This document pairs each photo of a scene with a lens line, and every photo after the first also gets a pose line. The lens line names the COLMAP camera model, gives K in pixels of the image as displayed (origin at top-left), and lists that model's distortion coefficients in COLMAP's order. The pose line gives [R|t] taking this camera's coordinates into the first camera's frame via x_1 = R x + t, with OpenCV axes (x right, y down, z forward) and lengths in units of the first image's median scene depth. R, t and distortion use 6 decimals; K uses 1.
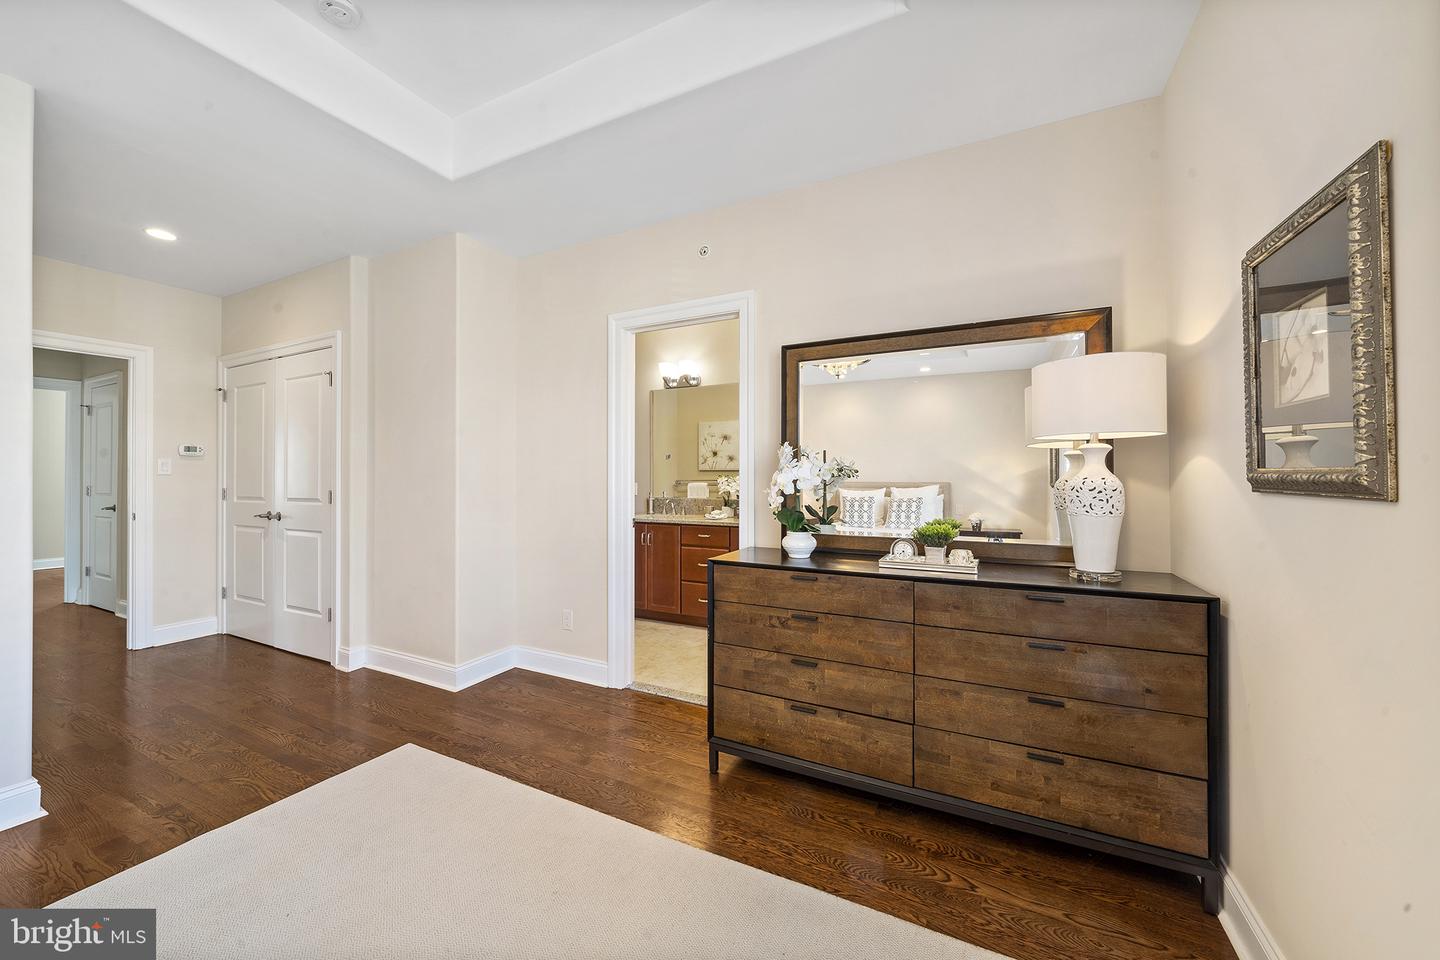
lens RADIAL K [[534.0, 0, 717.4], [0, 534.0, 474.6], [0, 0, 1]] dist [-0.005207, 0.000203]
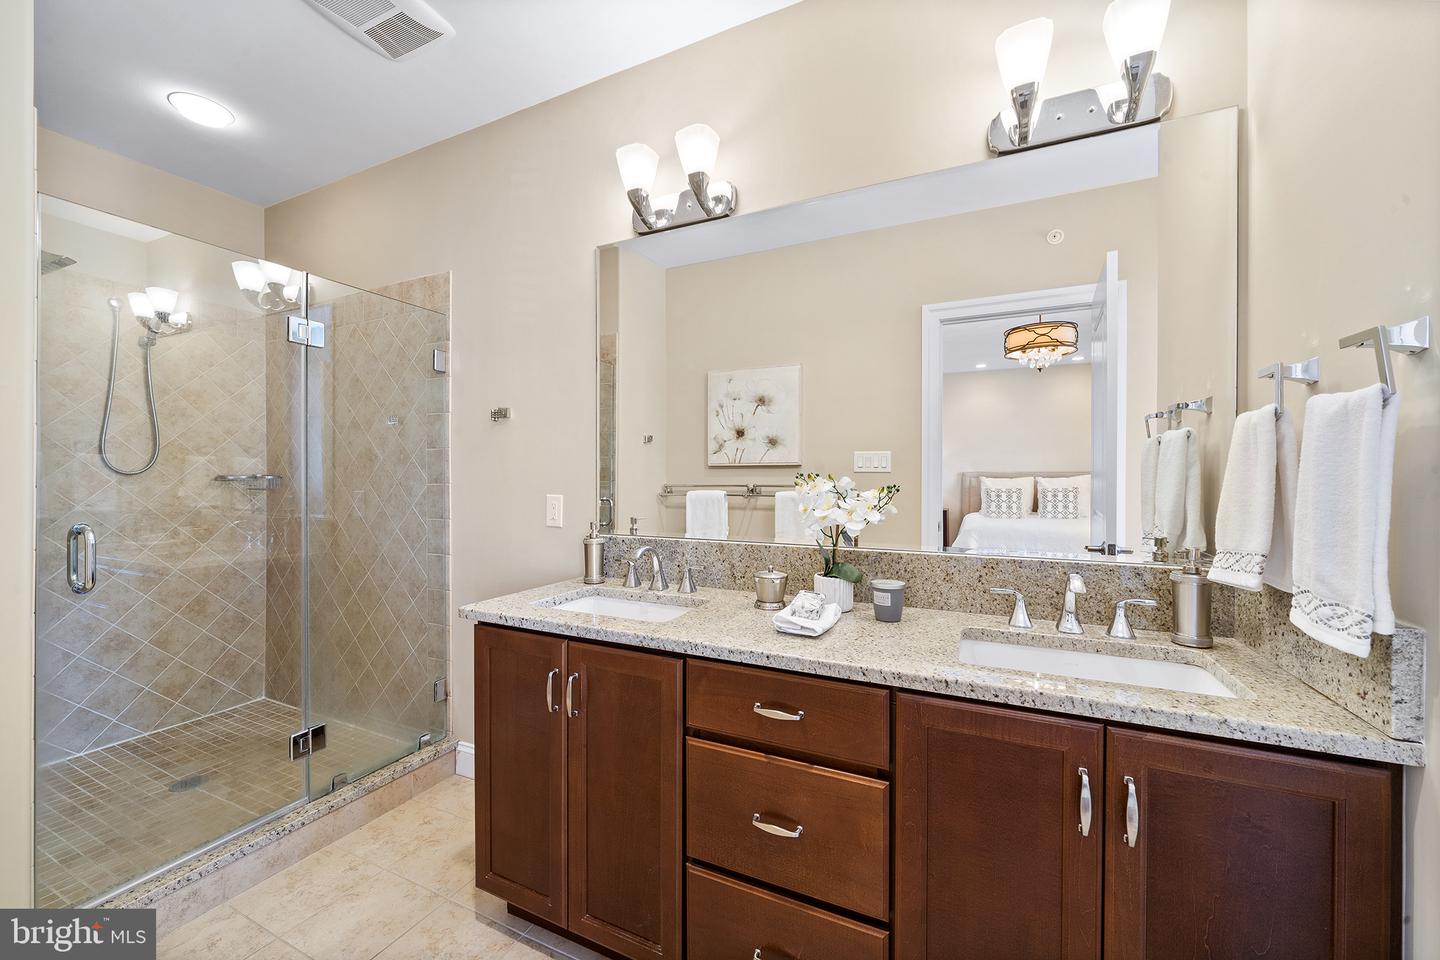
lens RADIAL K [[534.0, 0, 724.9], [0, 534.0, 475.6], [0, 0, 1]] dist [-0.005207, 0.000203]
pose [[0.999123, 0.005789, 0.041467, -0.041736], [-0.005853, 0.999982, 0.001426, 0.000896], [-0.041458, -0.001667, 0.999139, 0.508979]]
